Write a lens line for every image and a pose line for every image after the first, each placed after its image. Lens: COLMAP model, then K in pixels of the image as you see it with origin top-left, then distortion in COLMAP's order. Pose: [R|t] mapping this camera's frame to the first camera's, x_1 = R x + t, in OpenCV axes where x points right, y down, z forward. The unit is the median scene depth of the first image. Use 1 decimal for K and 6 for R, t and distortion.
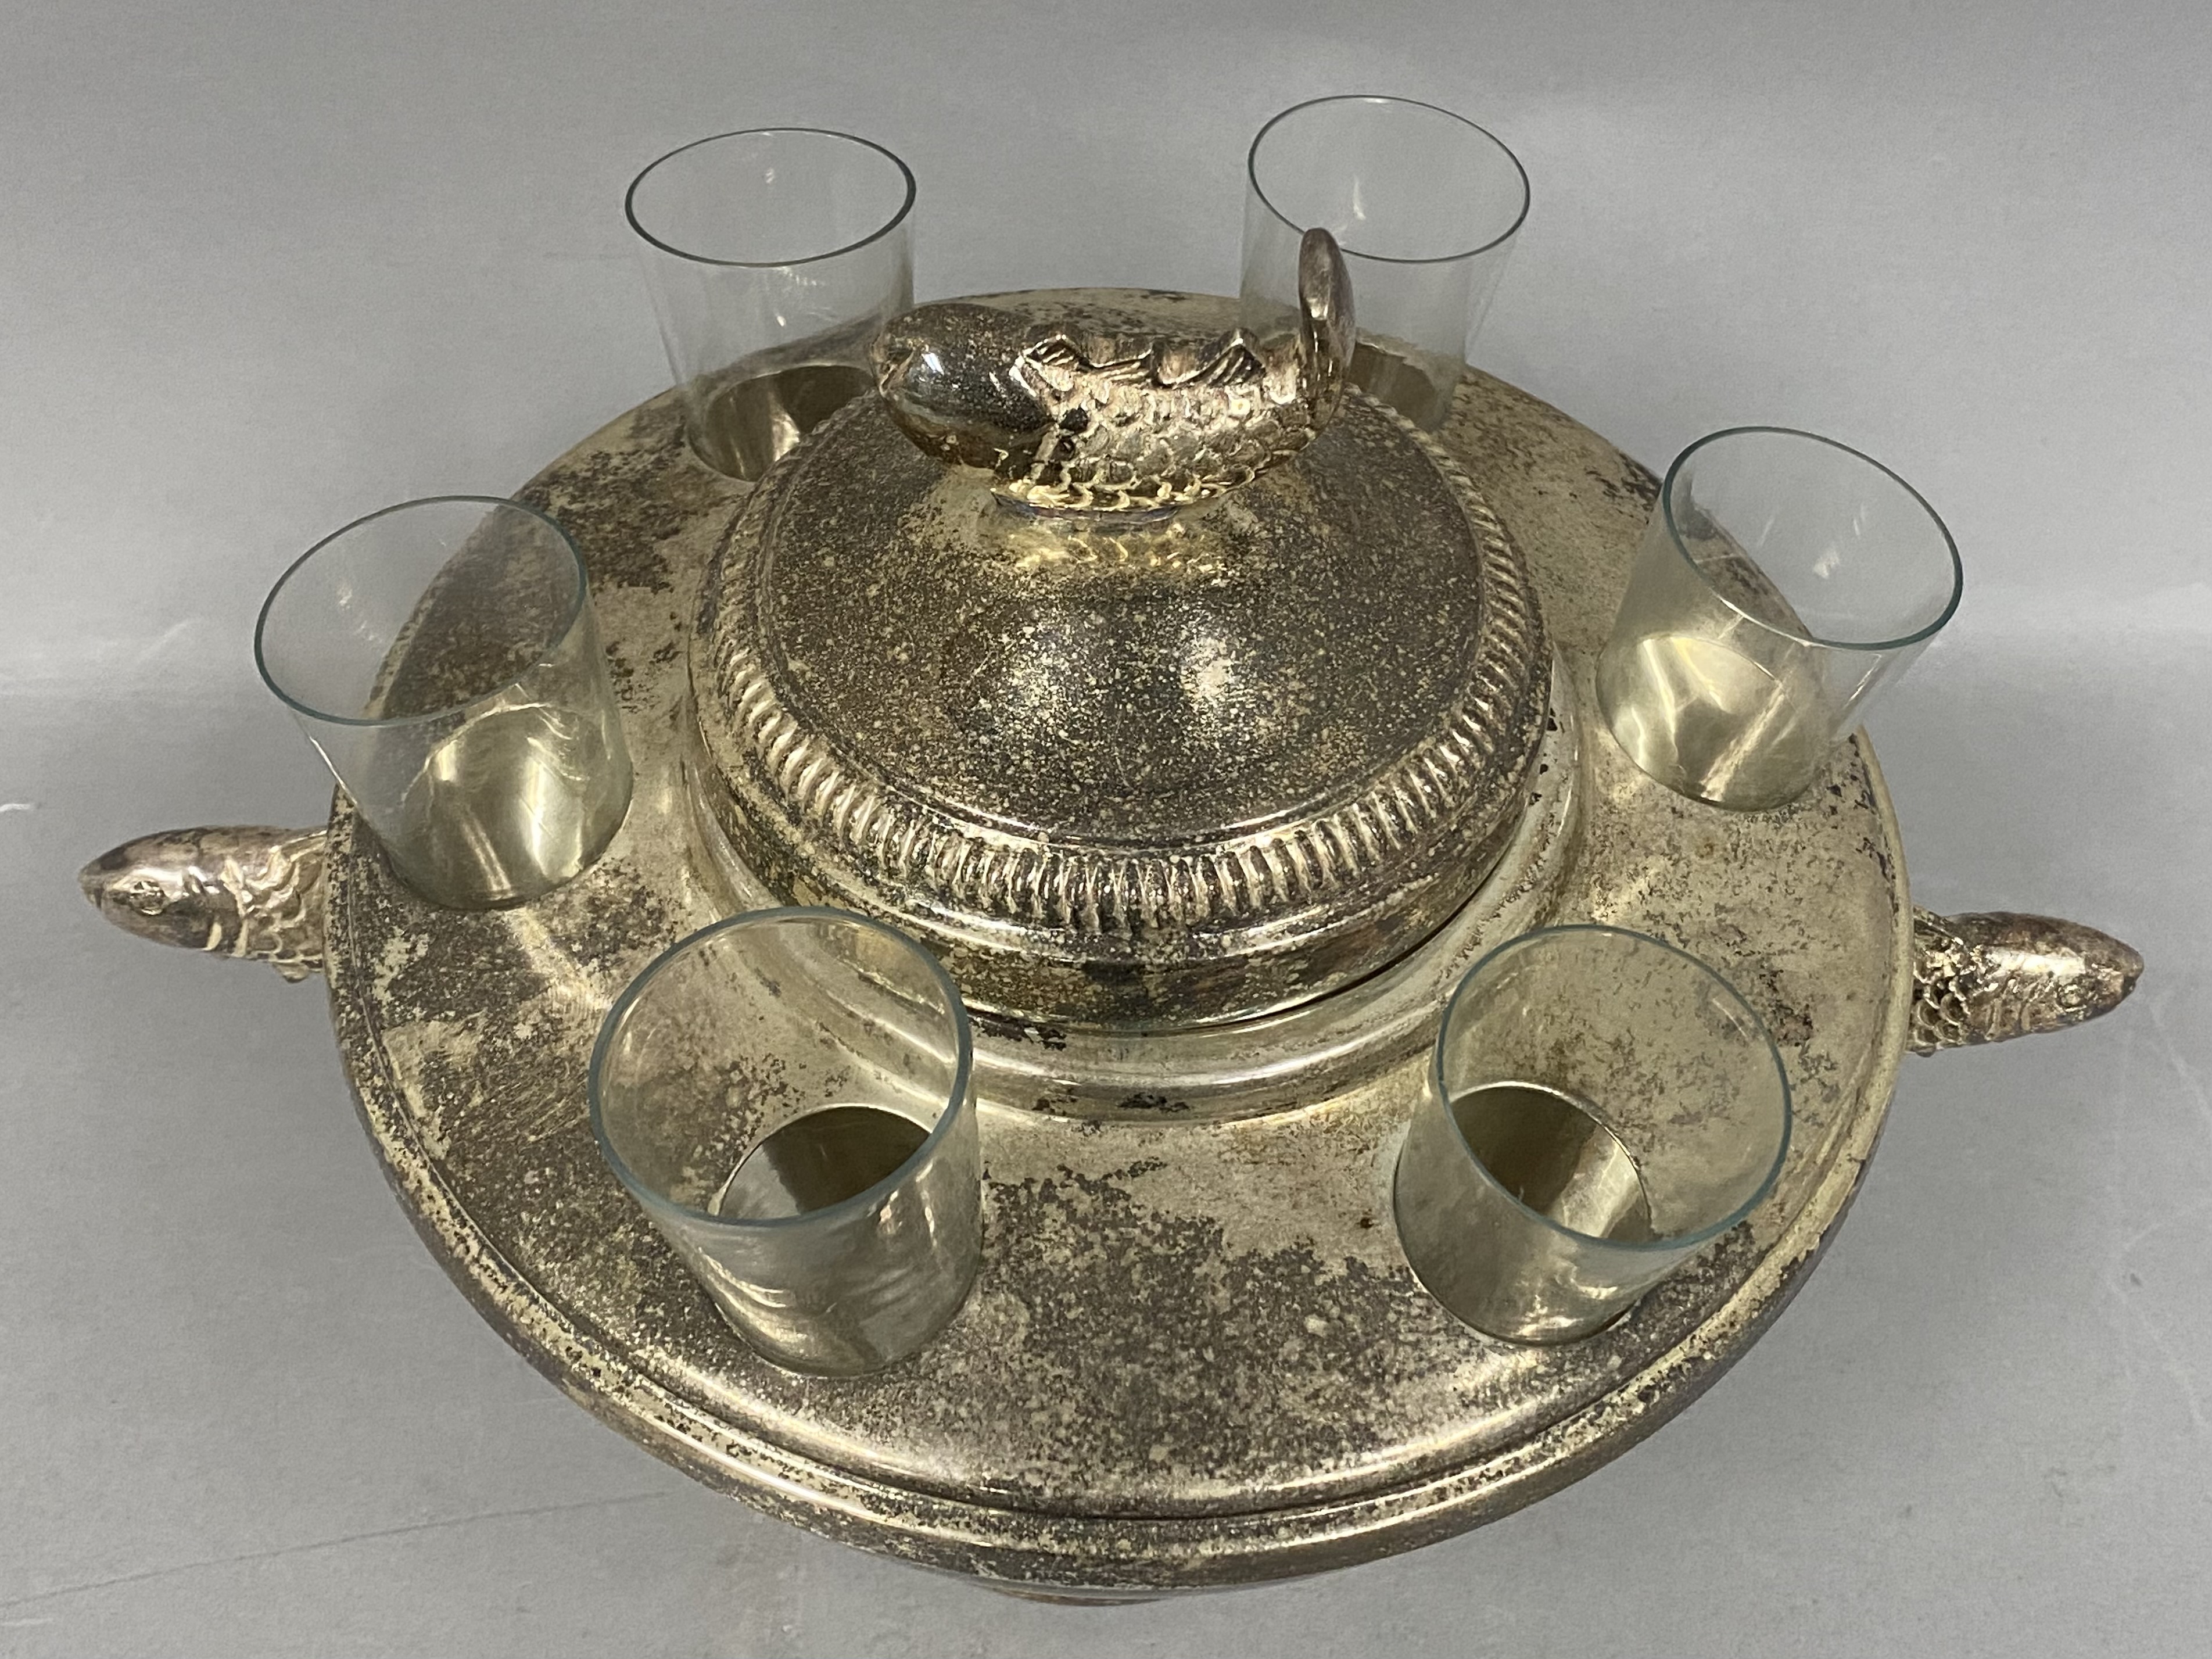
lens RADIAL K [[2869.4, 0, 1147.7], [0, 2869.4, 827.5], [0, 0, 1]] dist [0.206157, -0.904435]
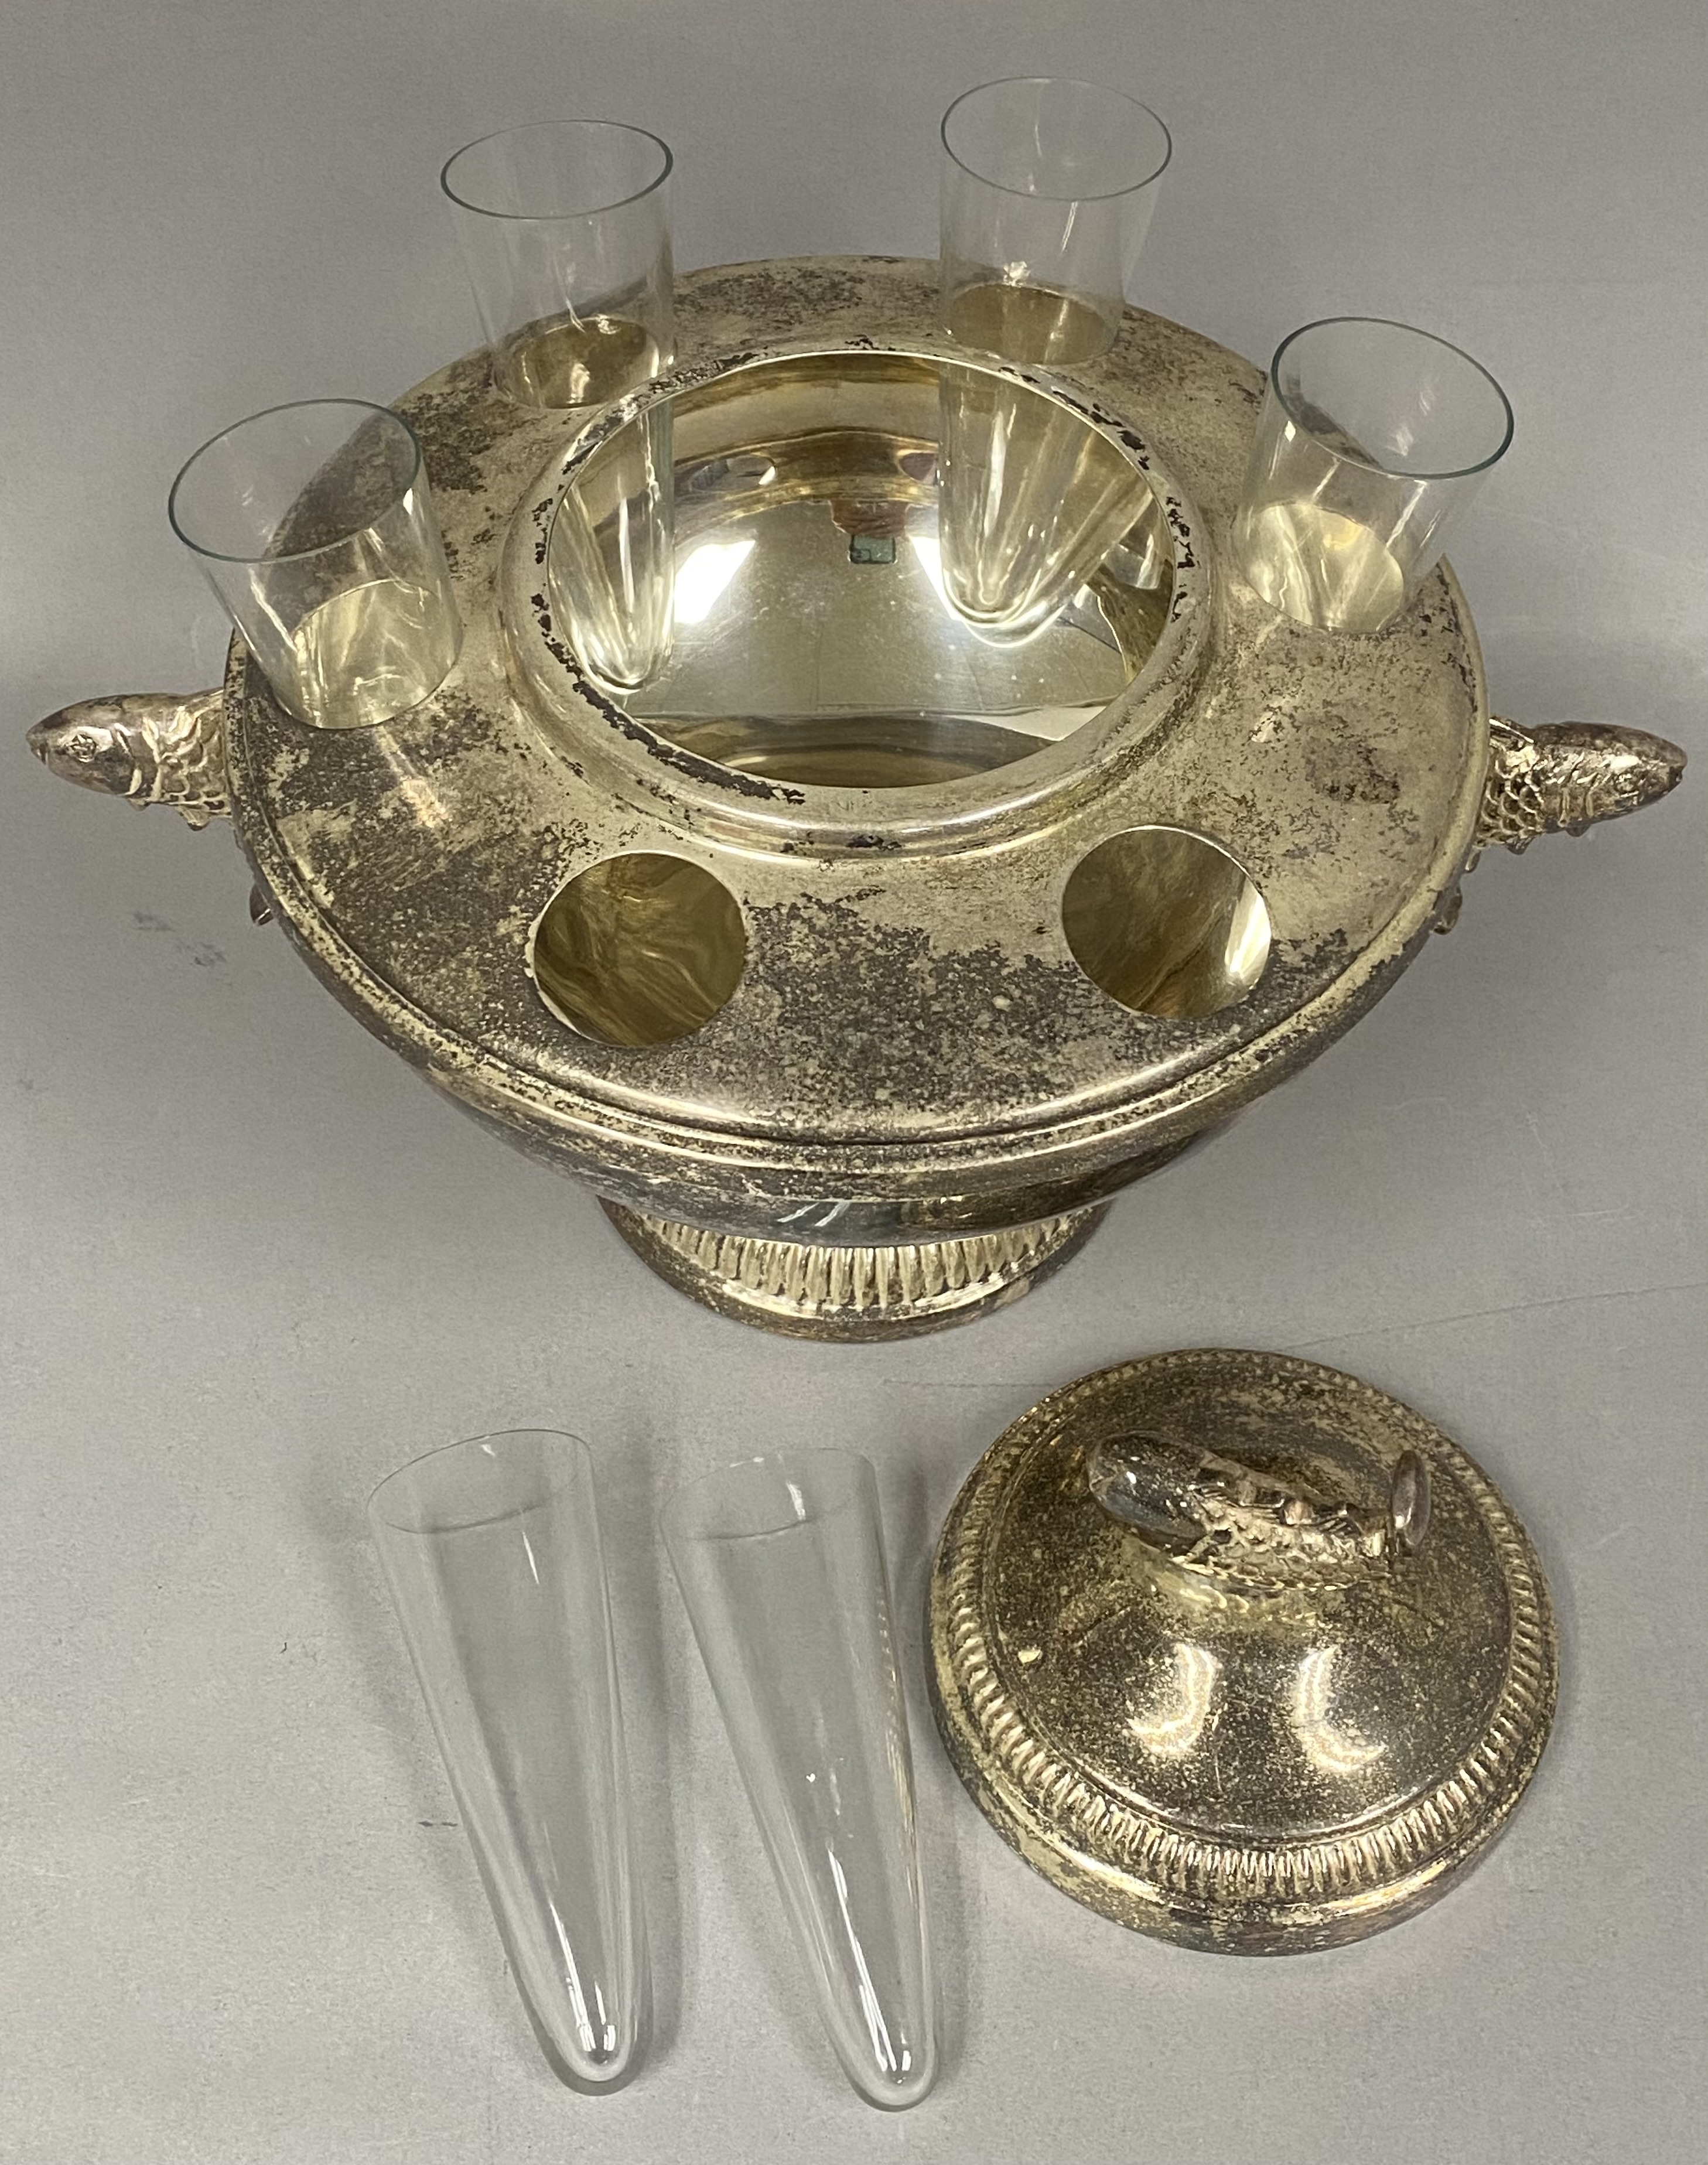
lens RADIAL K [[2886.7, 0, 854.0], [0, 2886.7, 1082.5], [0, 0, 1]] dist [0.148184, -0.489041]
pose [[0.998980, -0.028826, -0.034763, 0.034421], [0.029657, 0.999280, 0.023644, 0.168549], [0.034057, -0.024651, 0.999116, -0.290962]]
